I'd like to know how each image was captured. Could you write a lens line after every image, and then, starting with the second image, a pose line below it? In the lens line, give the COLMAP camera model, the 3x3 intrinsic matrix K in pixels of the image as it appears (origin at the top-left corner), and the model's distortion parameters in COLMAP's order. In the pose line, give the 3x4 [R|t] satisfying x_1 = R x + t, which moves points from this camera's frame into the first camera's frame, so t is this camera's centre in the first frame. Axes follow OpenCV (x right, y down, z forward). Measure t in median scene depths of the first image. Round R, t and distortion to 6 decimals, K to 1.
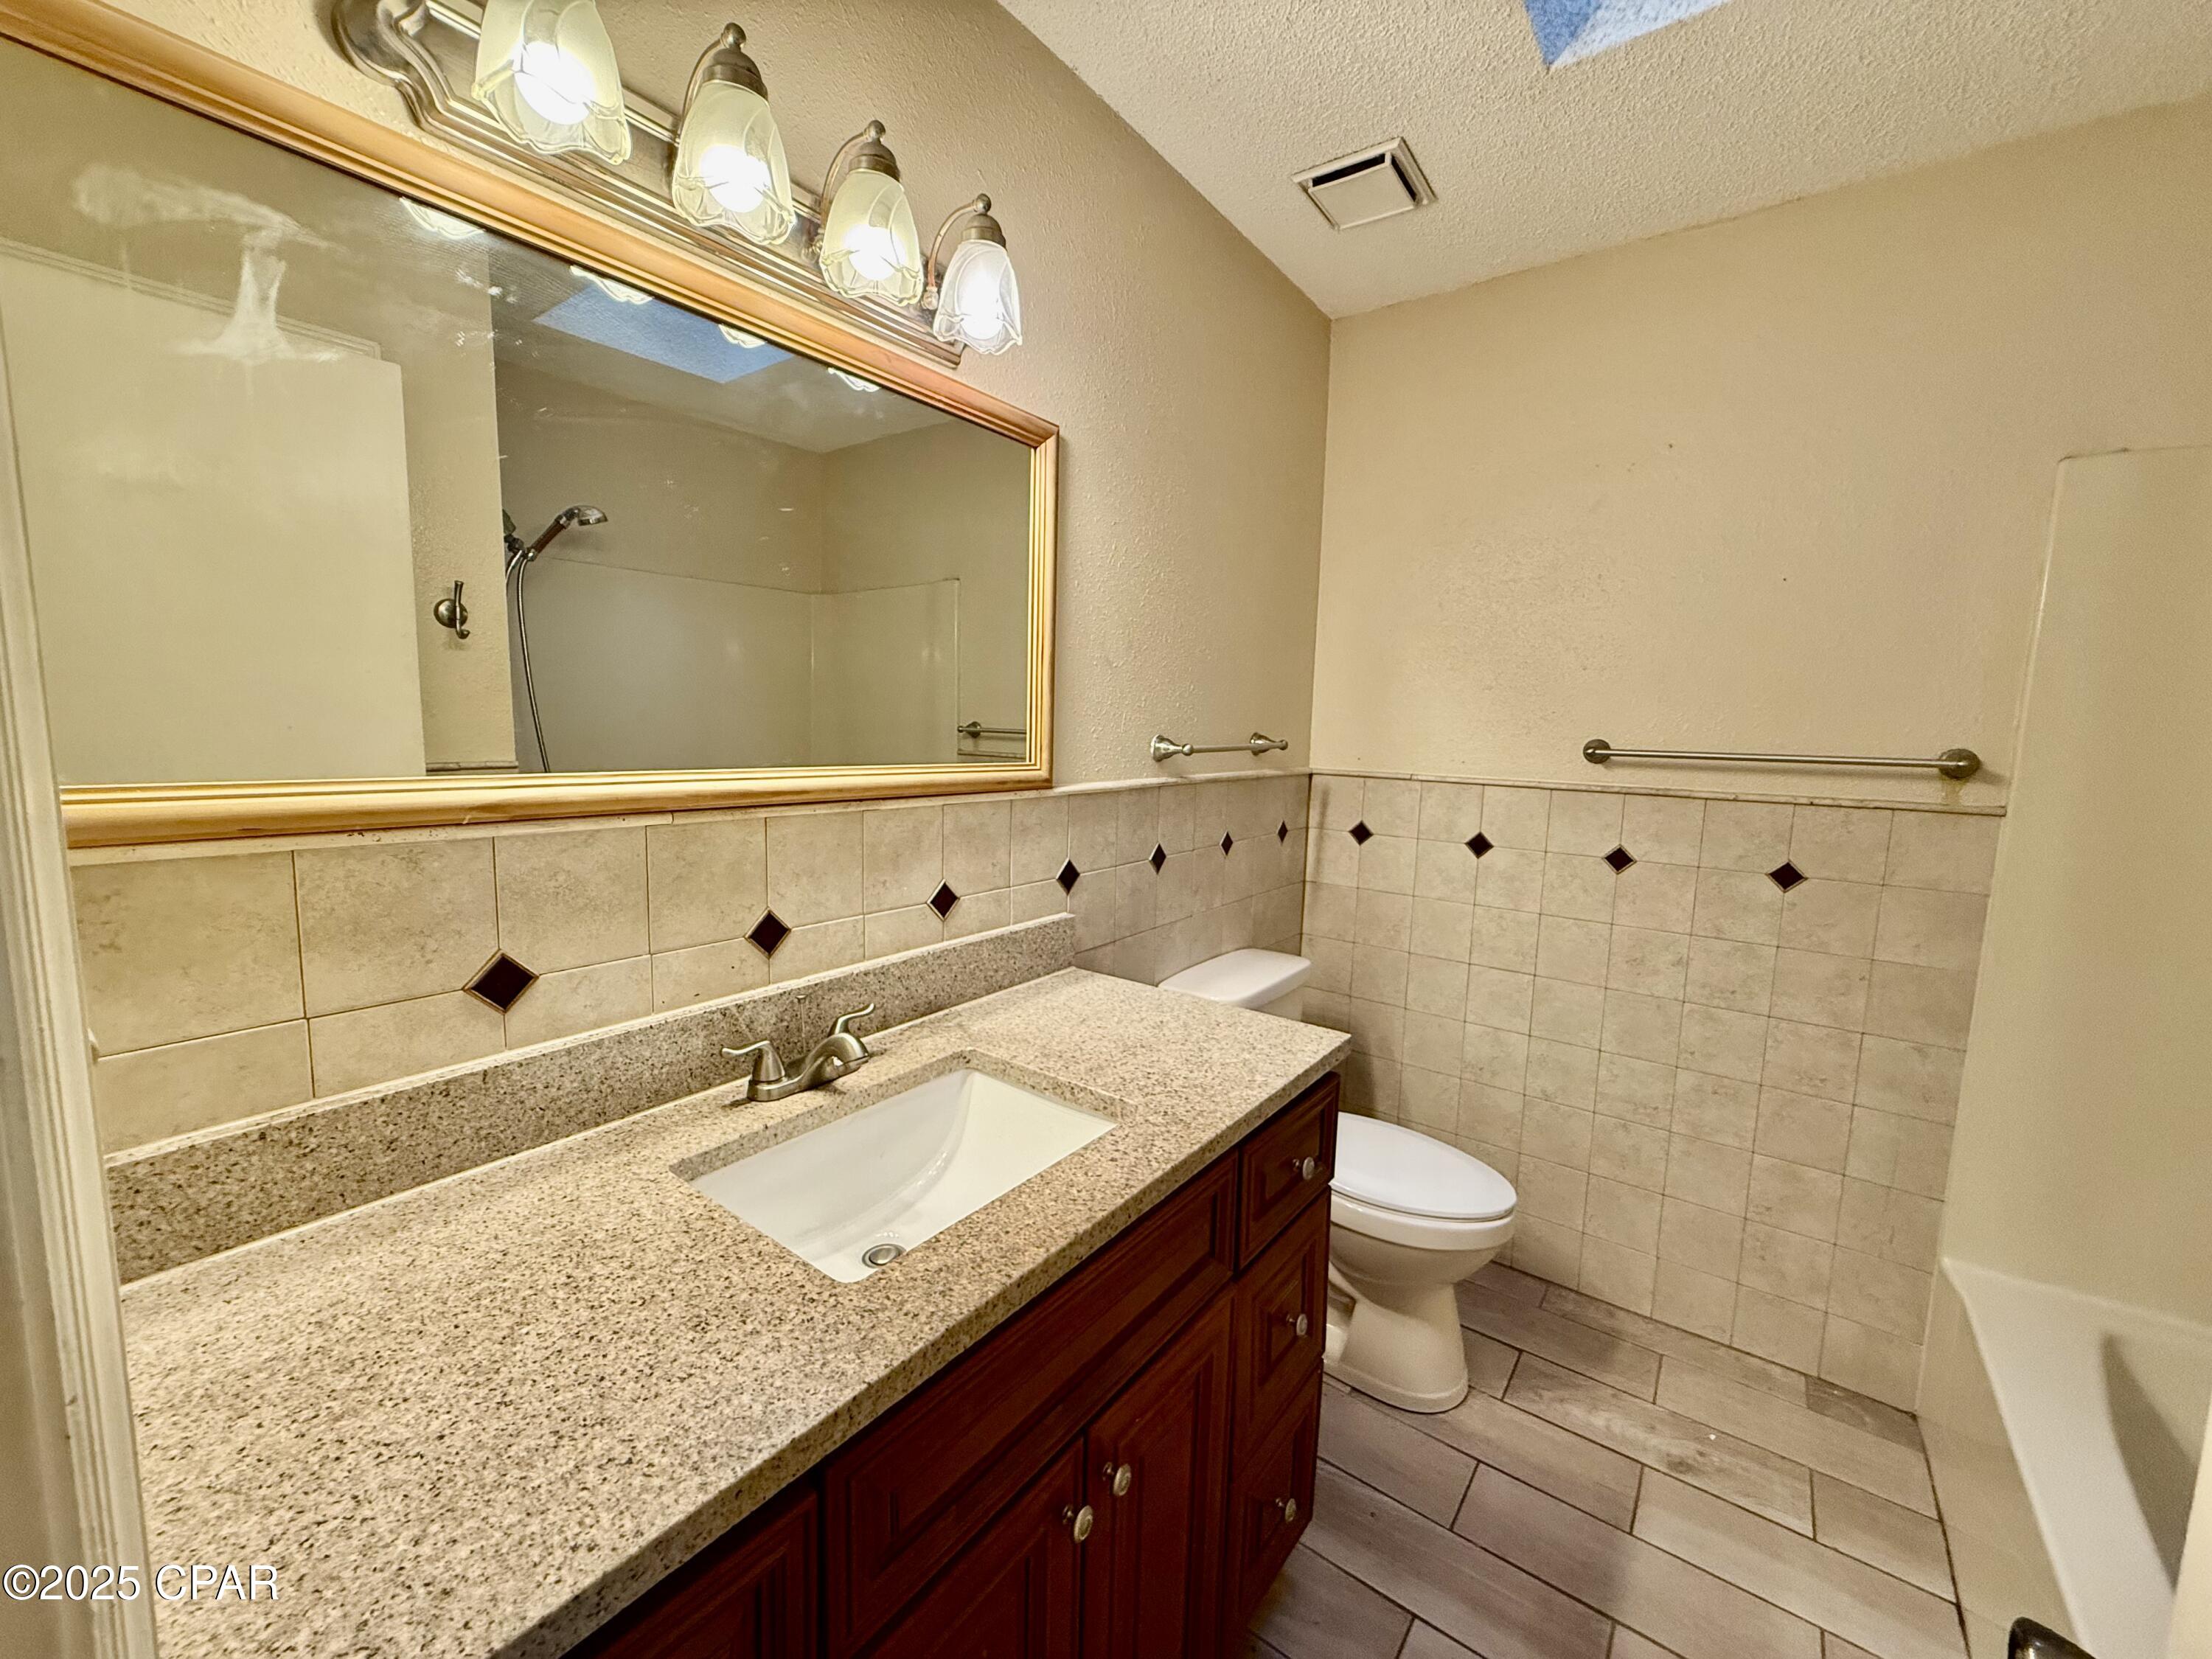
lens RADIAL K [[880.1, 0, 1106.0], [0, 880.1, 829.5], [0, 0, 1]] dist [0.001210, -0.000389]
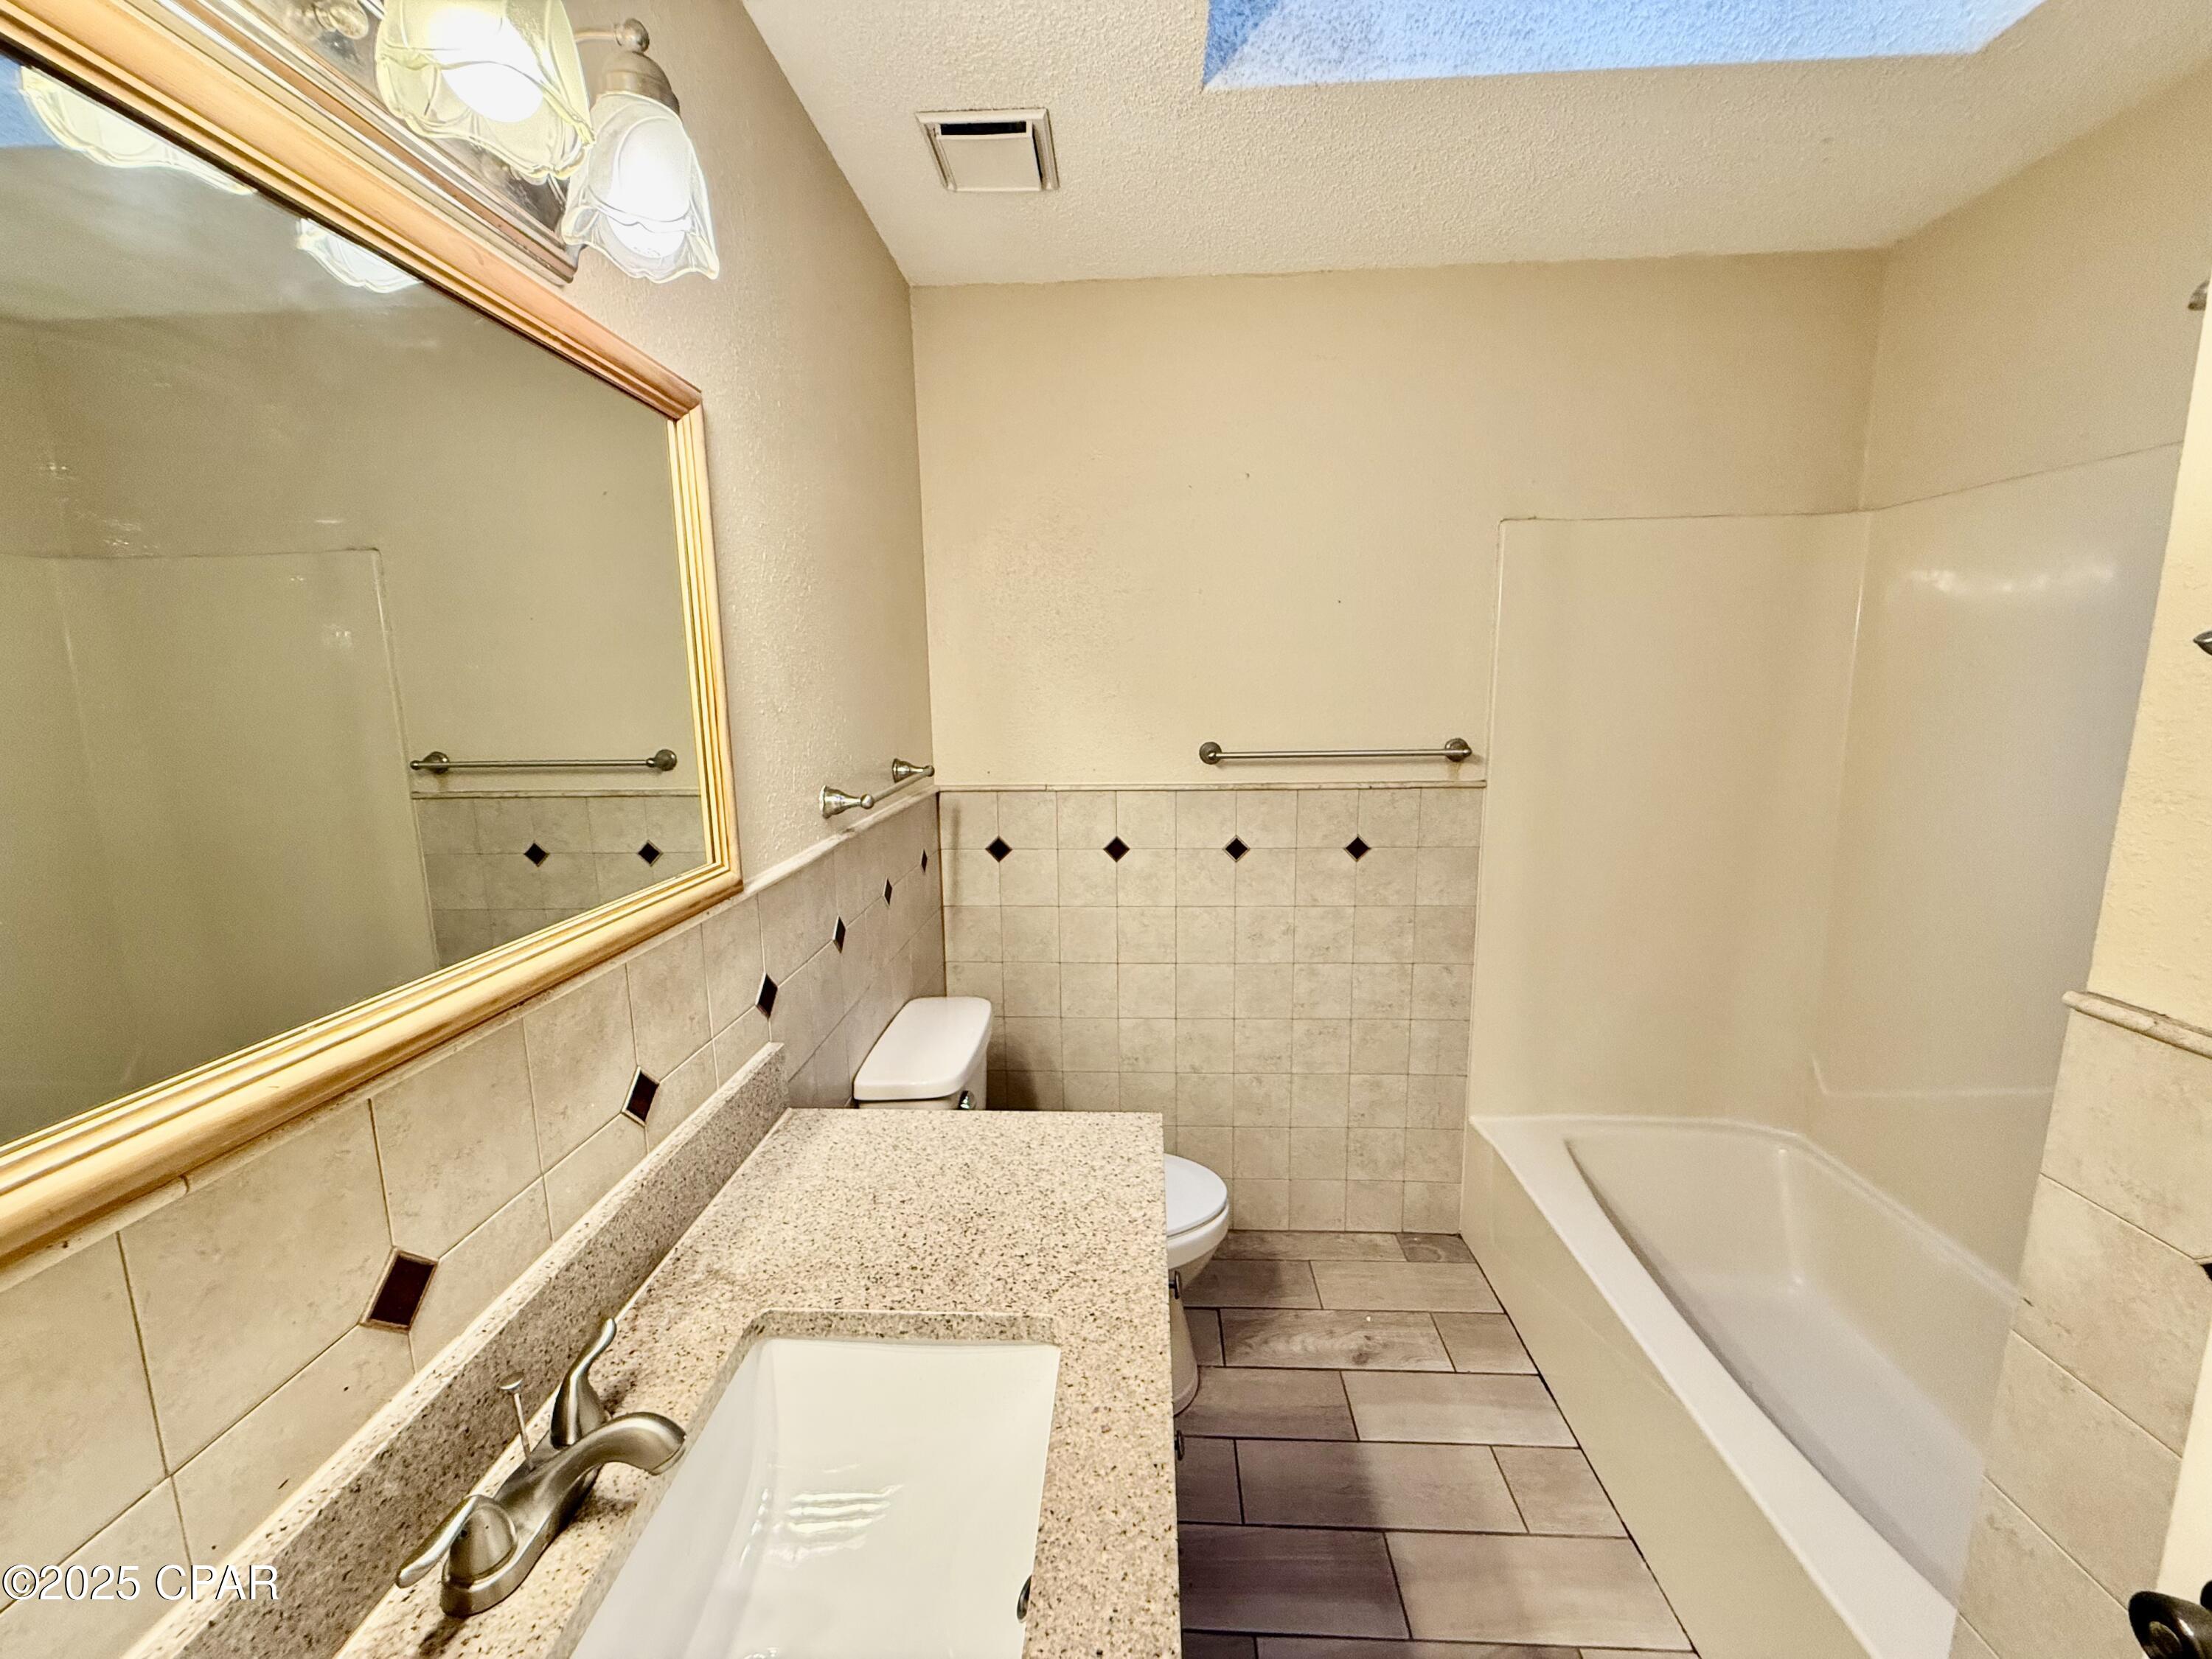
lens RADIAL K [[880.1, 0, 1106.0], [0, 880.1, 829.5], [0, 0, 1]] dist [0.001210, -0.000389]
pose [[0.827163, -0.130282, 0.546652, -0.171693], [0.104797, 0.991452, 0.077717, -0.102313], [-0.552105, -0.006997, 0.833746, 0.179591]]
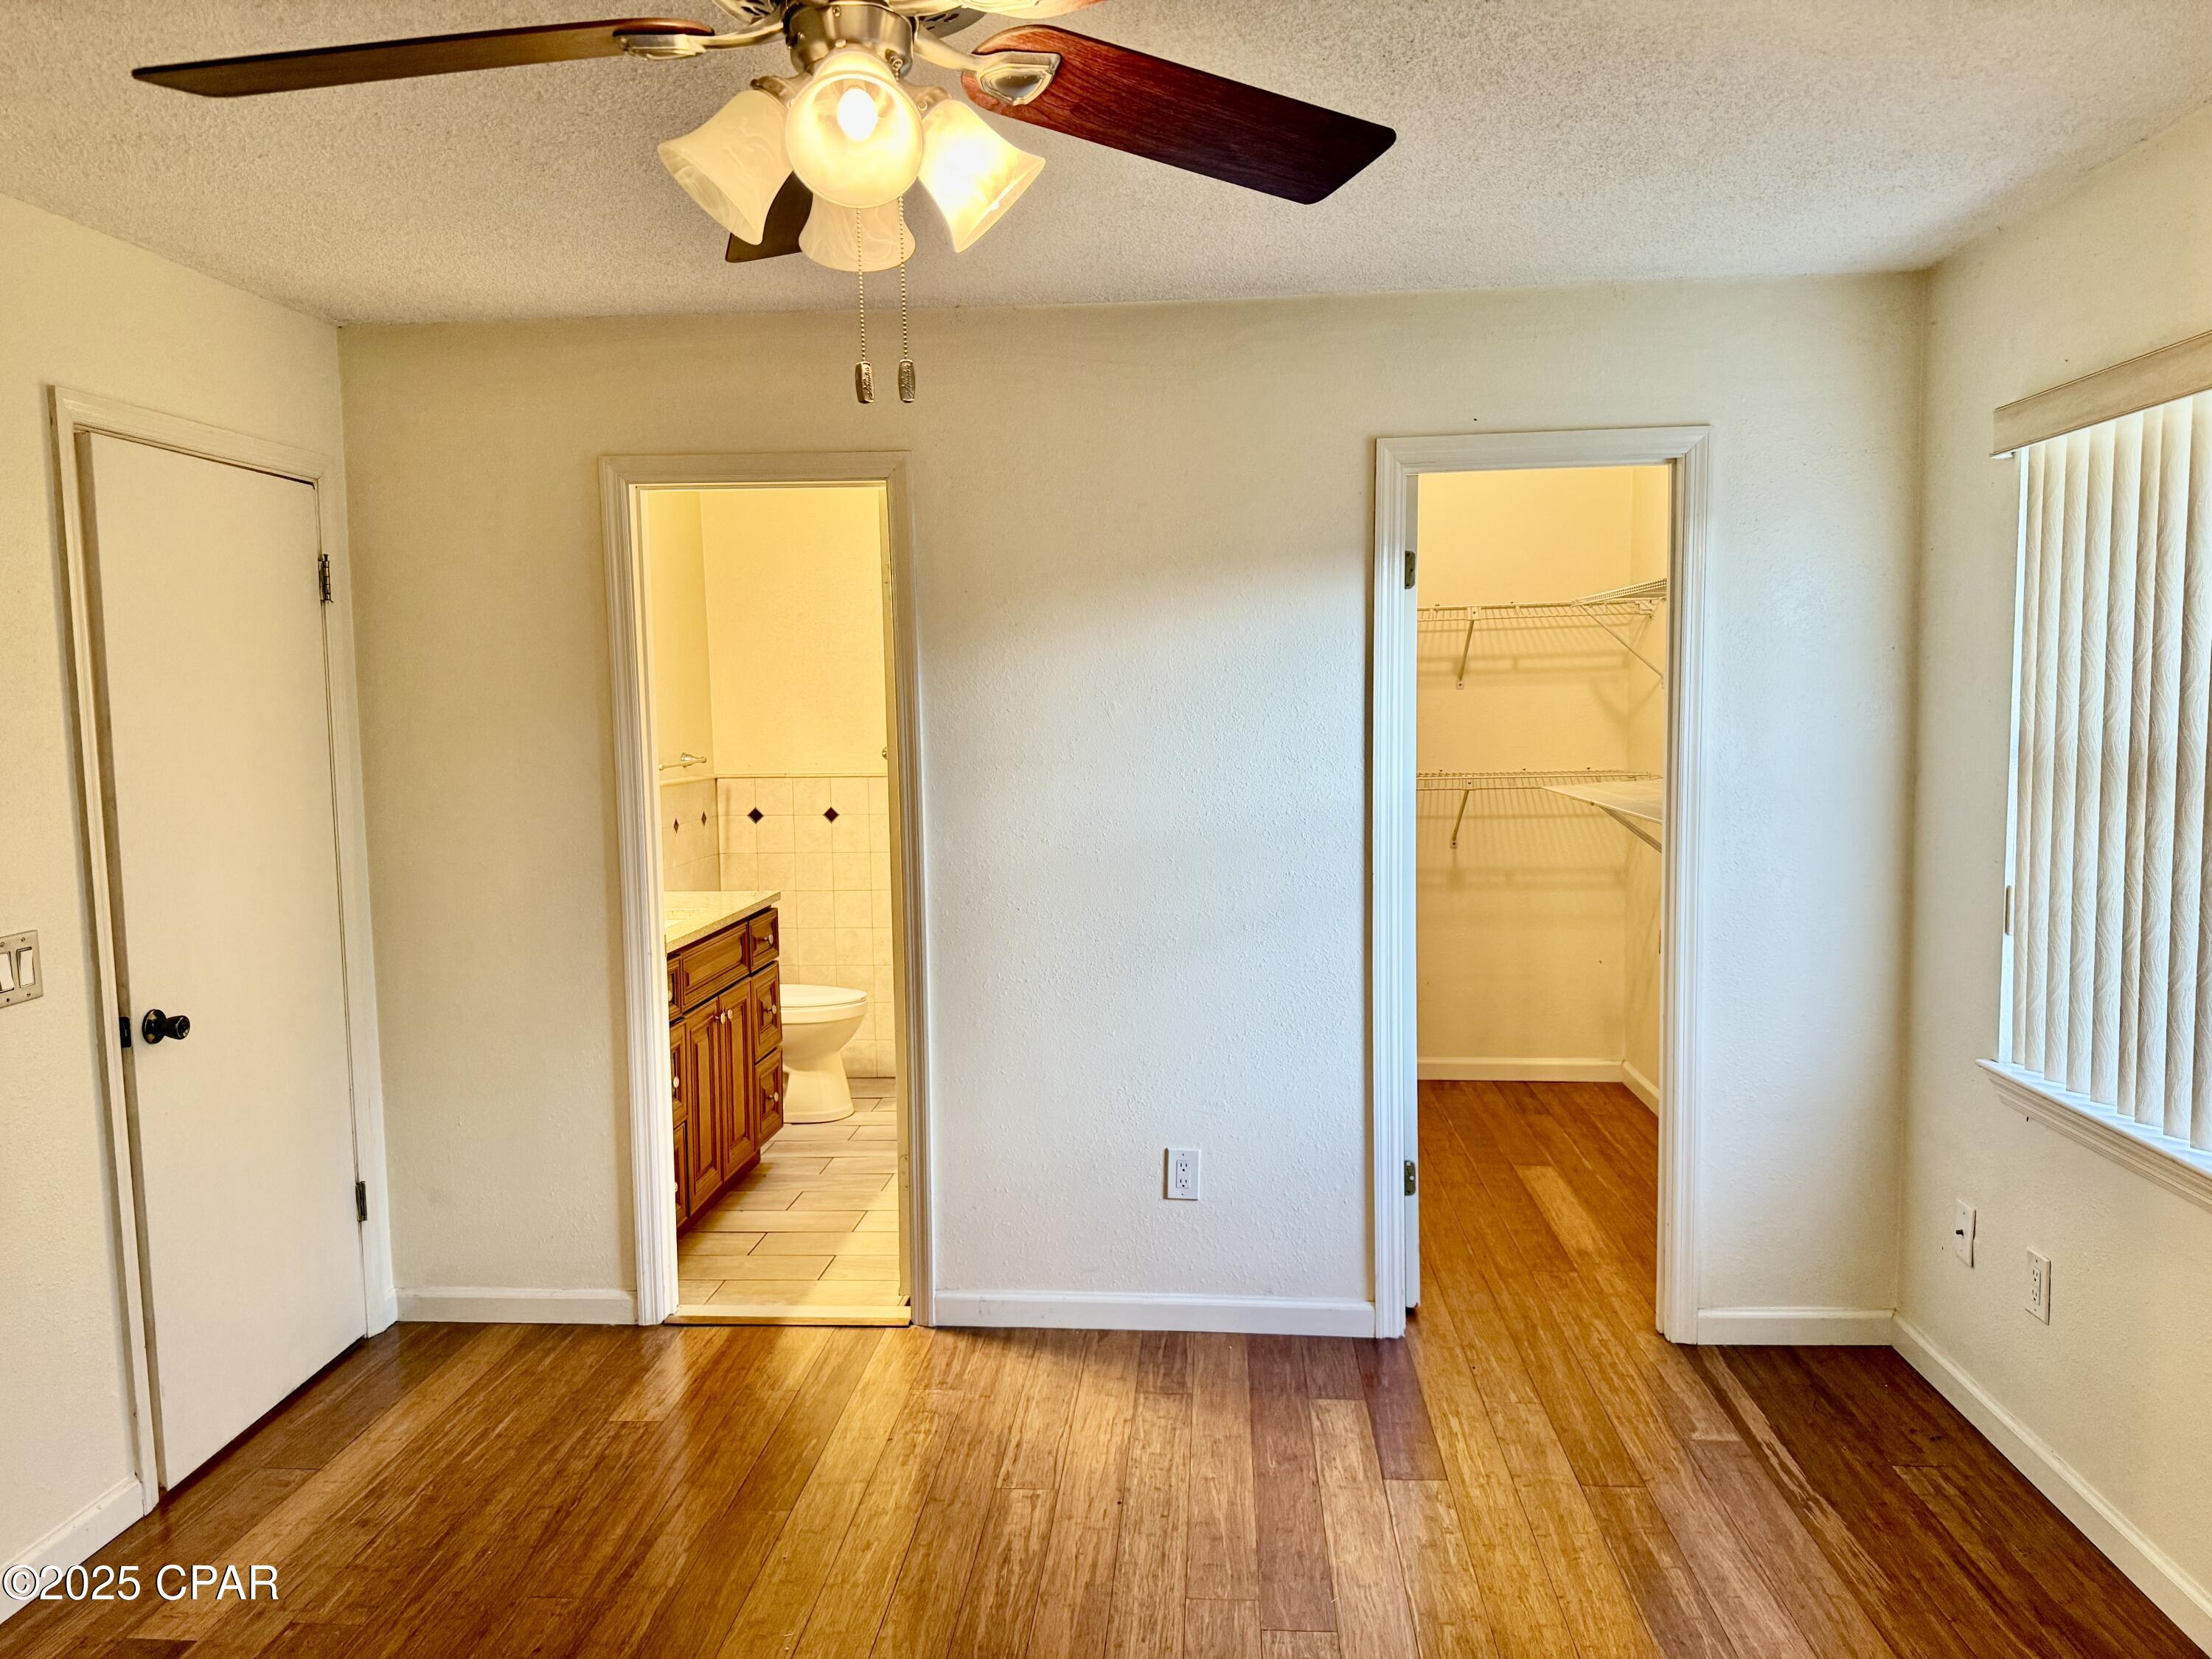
lens RADIAL K [[1553.6, 0, 1107.0], [0, 1553.6, 844.0], [0, 0, 1]] dist [0.039053, -0.049982]
pose [[0.843520, -0.091873, 0.529182, -0.761624], [0.107974, 0.994154, 0.000487, 0.145895], [-0.526133, 0.056727, 0.848508, -1.933287]]
